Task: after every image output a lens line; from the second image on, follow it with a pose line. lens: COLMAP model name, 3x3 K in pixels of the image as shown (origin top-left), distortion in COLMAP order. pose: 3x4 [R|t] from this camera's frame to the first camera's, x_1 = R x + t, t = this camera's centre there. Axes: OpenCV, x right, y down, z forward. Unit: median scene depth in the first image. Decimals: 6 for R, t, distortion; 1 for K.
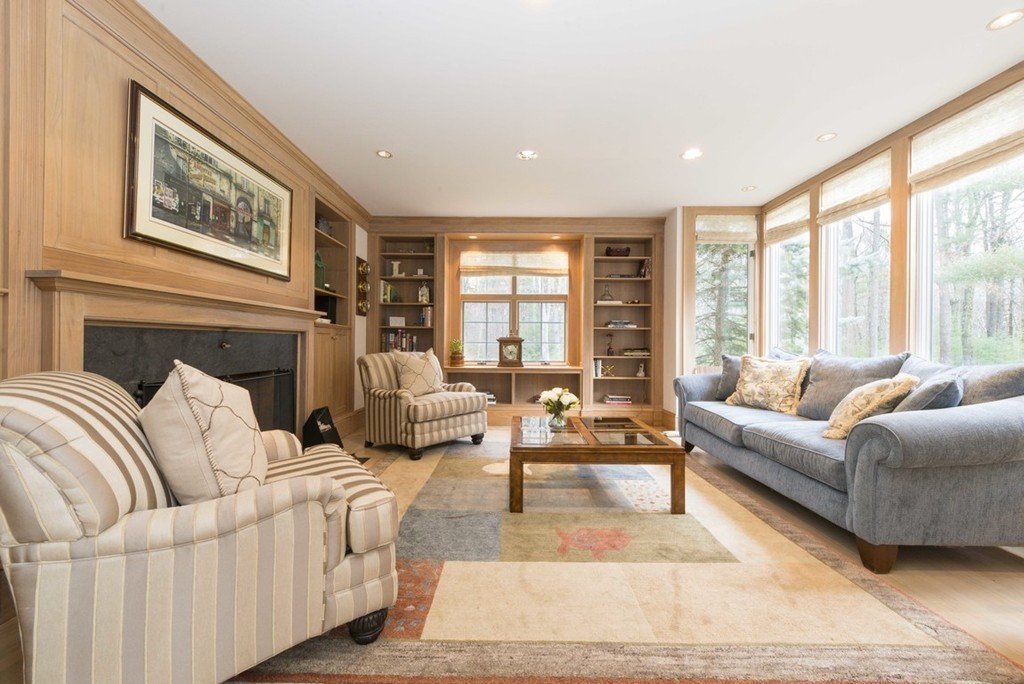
lens RADIAL K [[426.9, 0, 505.7], [0, 426.9, 341.3], [0, 0, 1]] dist [-0.021805, 0.013364]
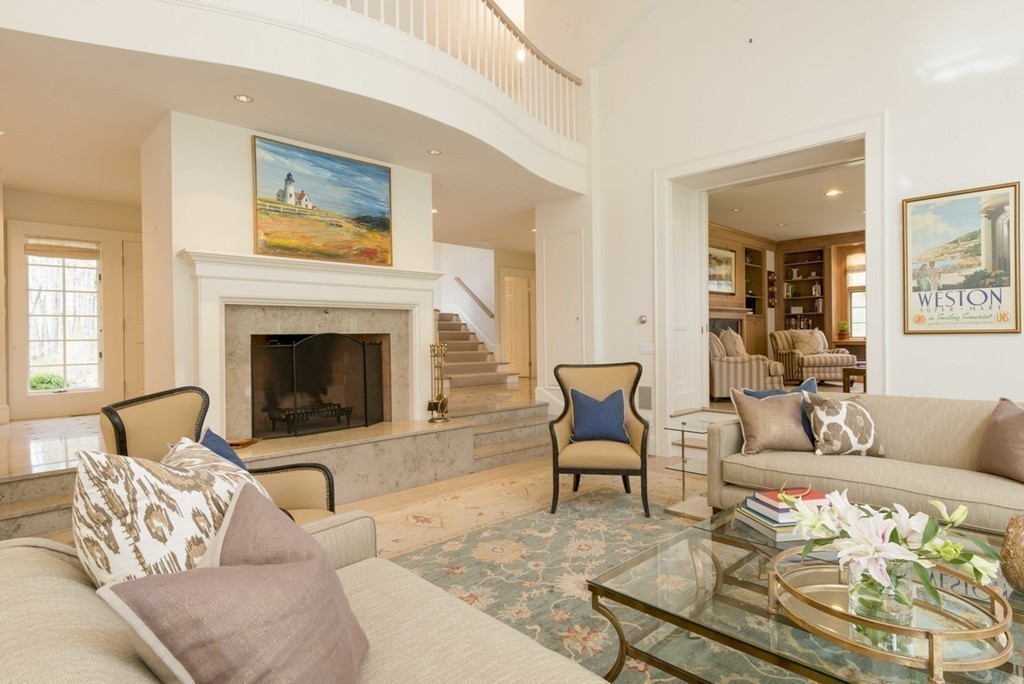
lens RADIAL K [[550.4, 0, 512.0], [0, 550.4, 342.0], [0, 0, 1]] dist [-0.039938, -0.000248]
pose [[0.717766, -0.008865, -0.696228, 0.361004], [0.024254, 0.999630, 0.012276, 0.017467], [0.695862, -0.025698, 0.717716, -1.075226]]
